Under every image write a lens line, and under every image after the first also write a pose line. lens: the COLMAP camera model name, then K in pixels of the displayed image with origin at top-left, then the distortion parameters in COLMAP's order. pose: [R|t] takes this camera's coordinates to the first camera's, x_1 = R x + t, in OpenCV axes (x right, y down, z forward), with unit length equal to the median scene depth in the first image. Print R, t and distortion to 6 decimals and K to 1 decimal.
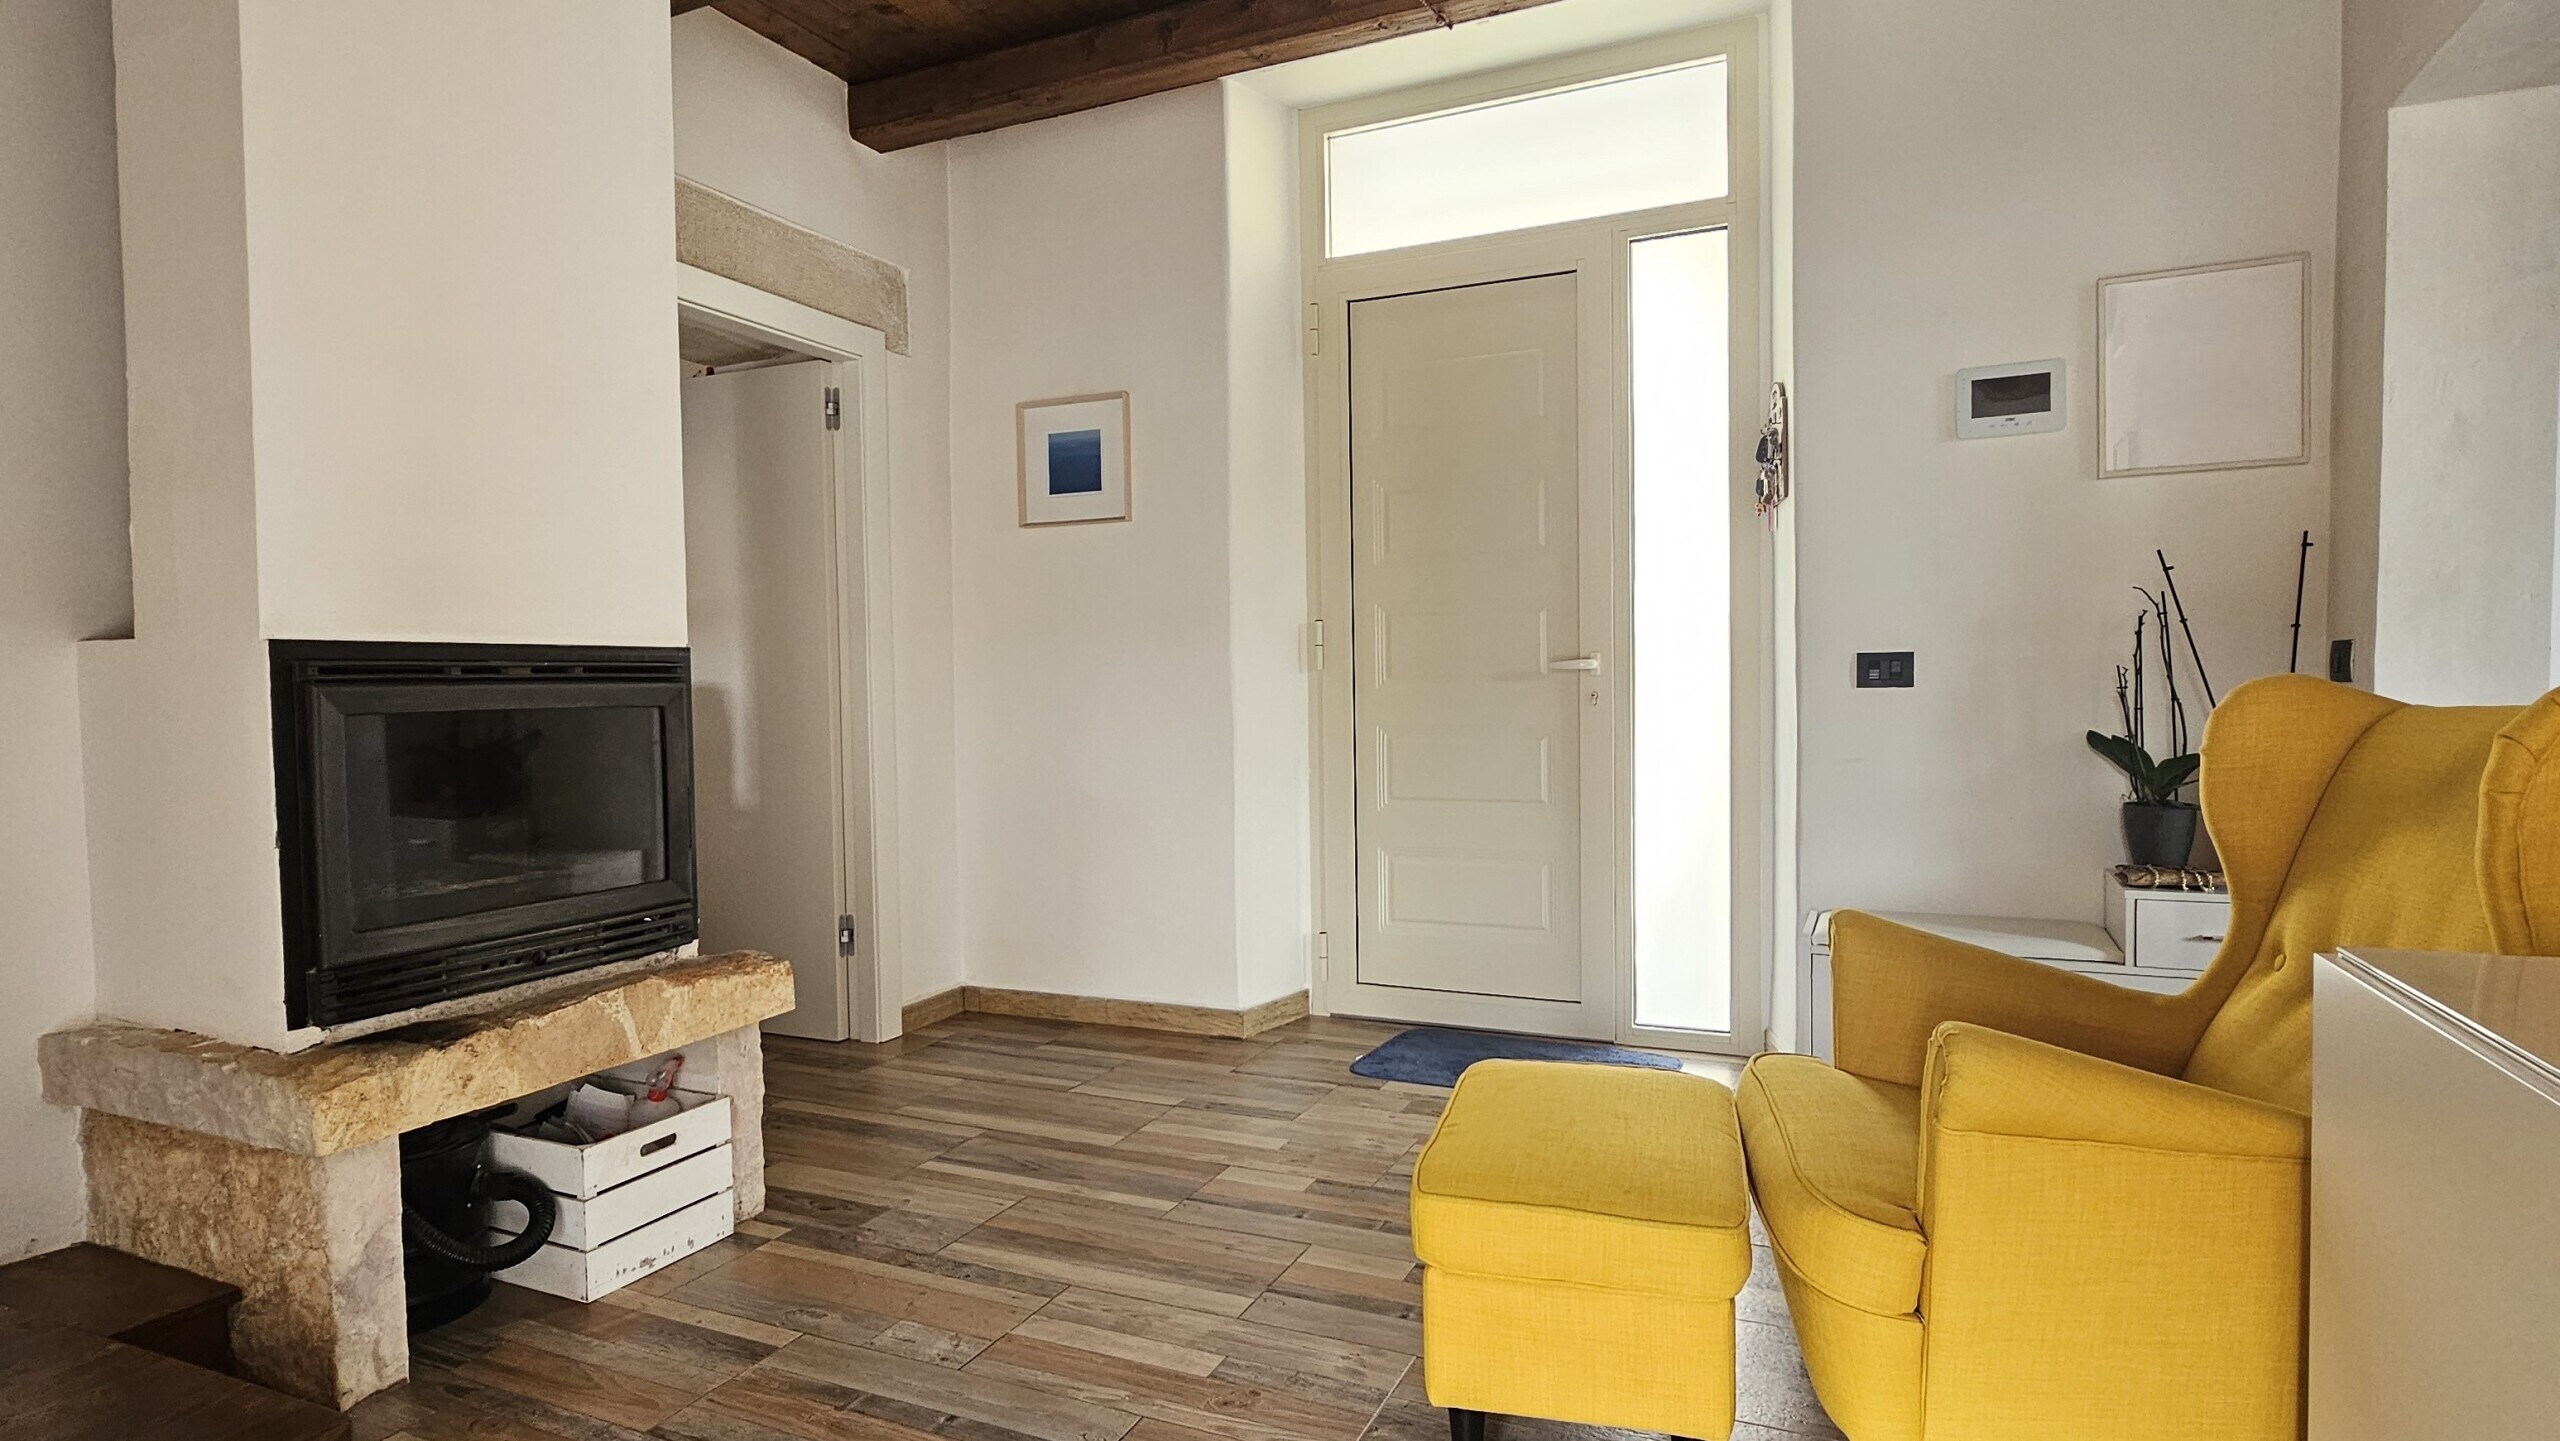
lens RADIAL K [[1348.9, 0, 1273.3], [0, 1348.9, 716.4], [0, 0, 1]] dist [-0.002402, -0.000214]
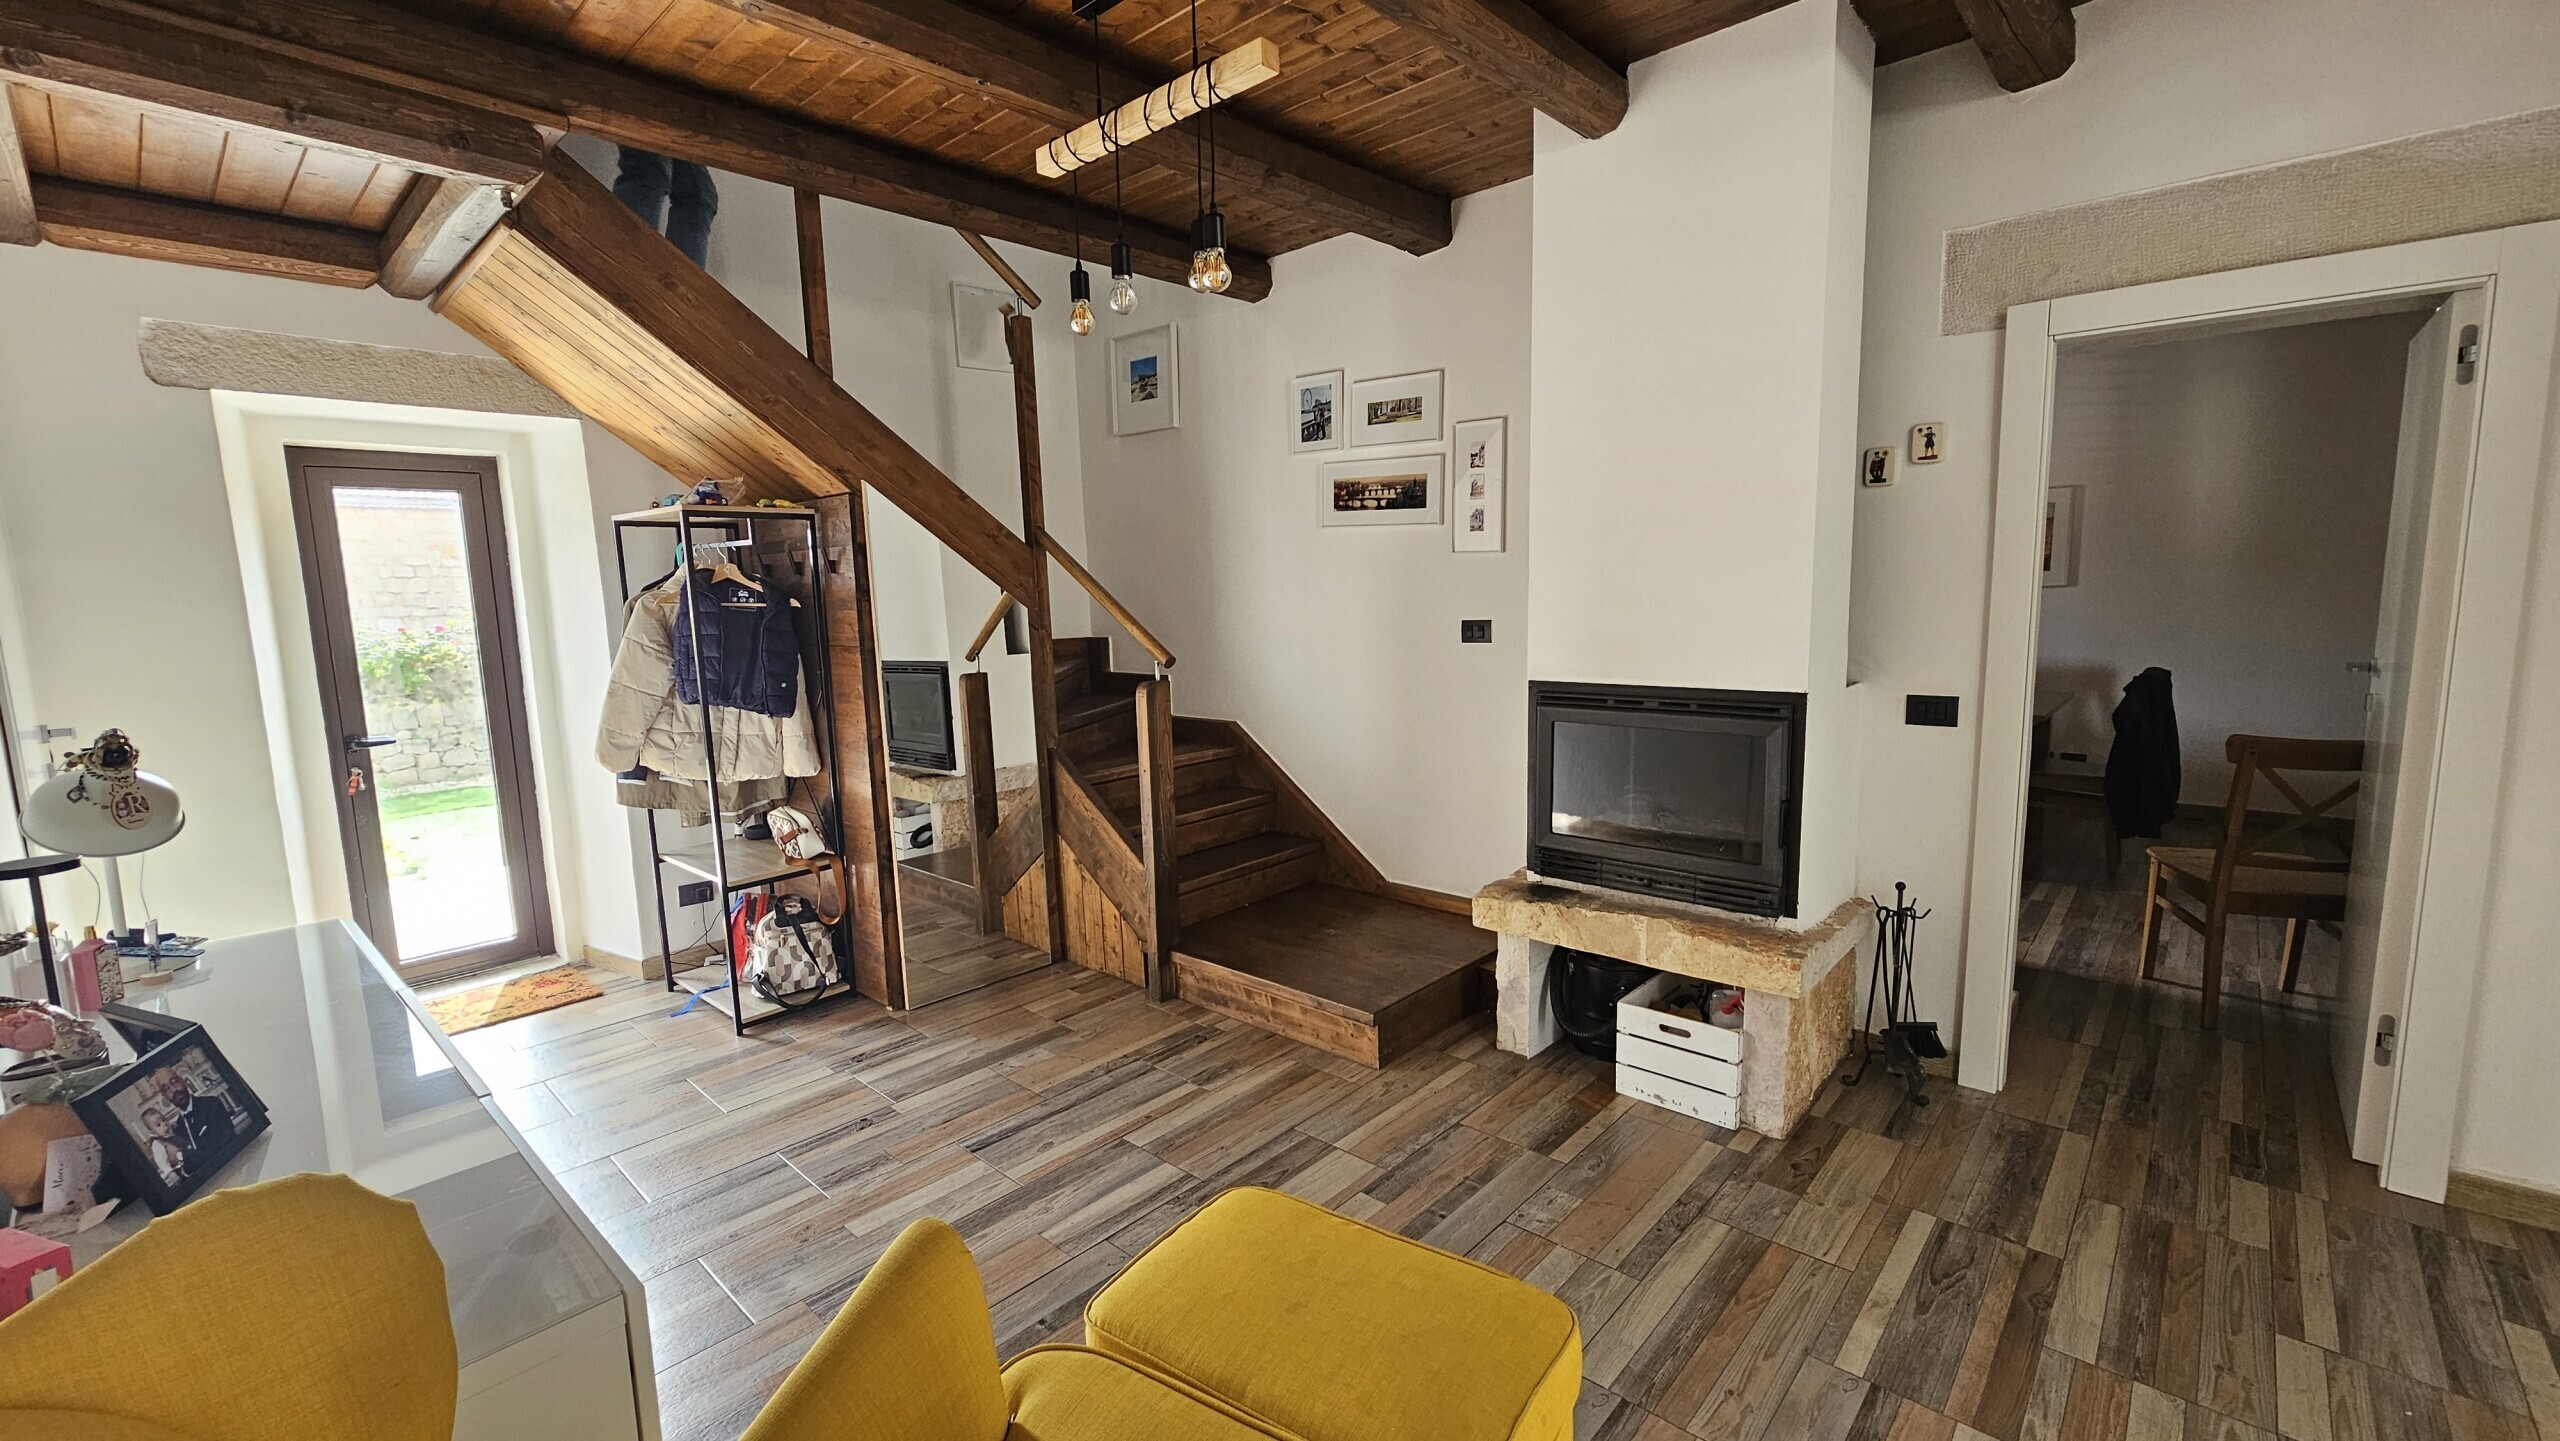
lens RADIAL K [[1045.5, 0, 1270.5], [0, 1045.5, 728.7], [0, 0, 1]] dist [-0.000915, -0.000074]
pose [[-0.305425, 0.151273, -0.940123, 0.707047], [0.000642, 0.987333, 0.158661, -0.192020], [0.952216, 0.047855, -0.301653, 0.907799]]
